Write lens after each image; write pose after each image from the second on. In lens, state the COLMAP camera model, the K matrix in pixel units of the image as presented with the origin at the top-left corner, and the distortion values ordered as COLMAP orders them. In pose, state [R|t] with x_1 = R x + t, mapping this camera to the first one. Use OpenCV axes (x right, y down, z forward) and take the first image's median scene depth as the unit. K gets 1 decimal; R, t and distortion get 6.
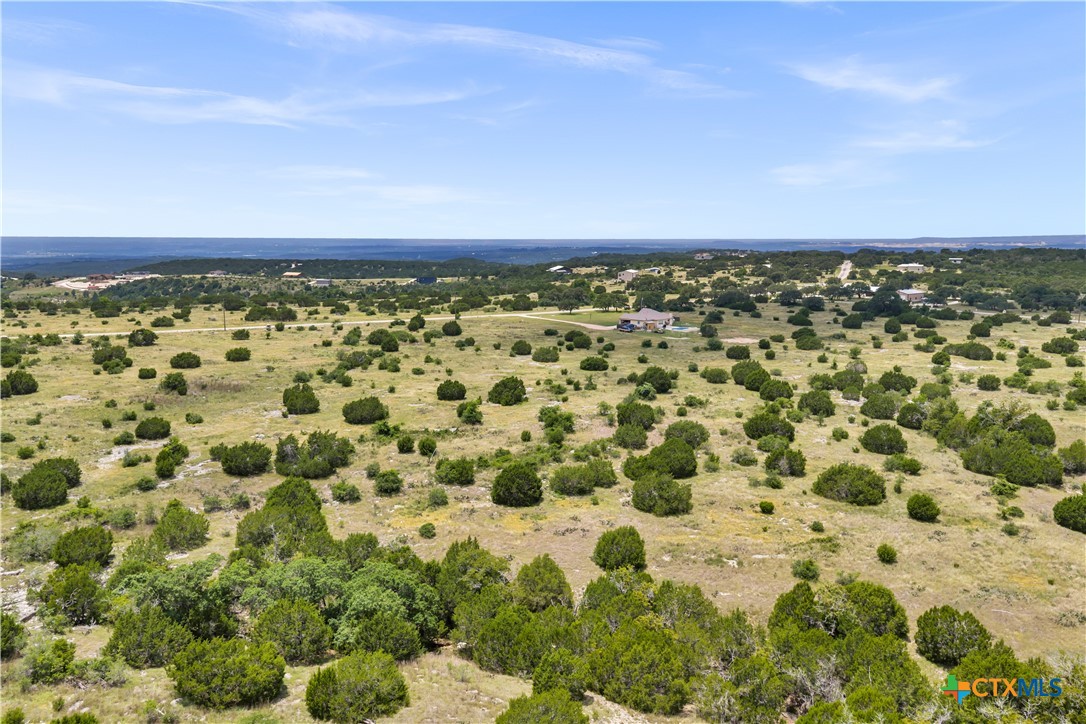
lens RADIAL K [[901.3, 0, 534.2], [0, 901.3, 365.8], [0, 0, 1]] dist [0.016757, -0.033716]
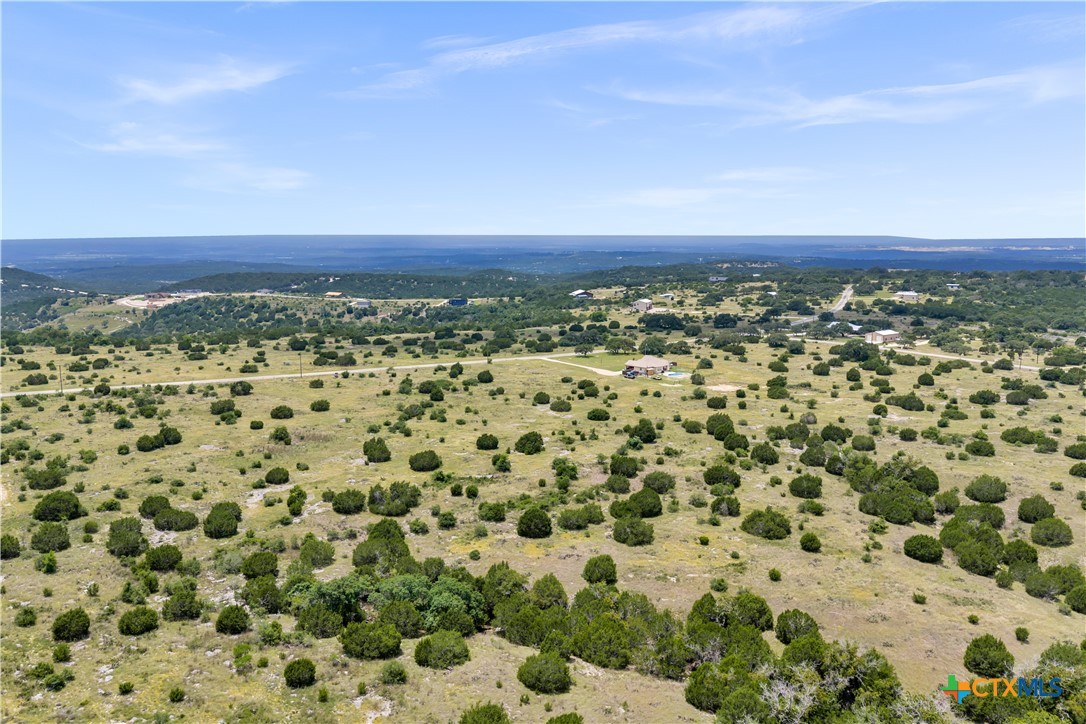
lens RADIAL K [[901.3, 0, 541.9], [0, 901.3, 366.5], [0, 0, 1]] dist [0.016757, -0.033716]
pose [[0.999763, 0.007803, -0.020331, 0.017643], [-0.007742, 0.999965, 0.003118, -0.107315], [0.020354, -0.002960, 0.999788, -0.394289]]
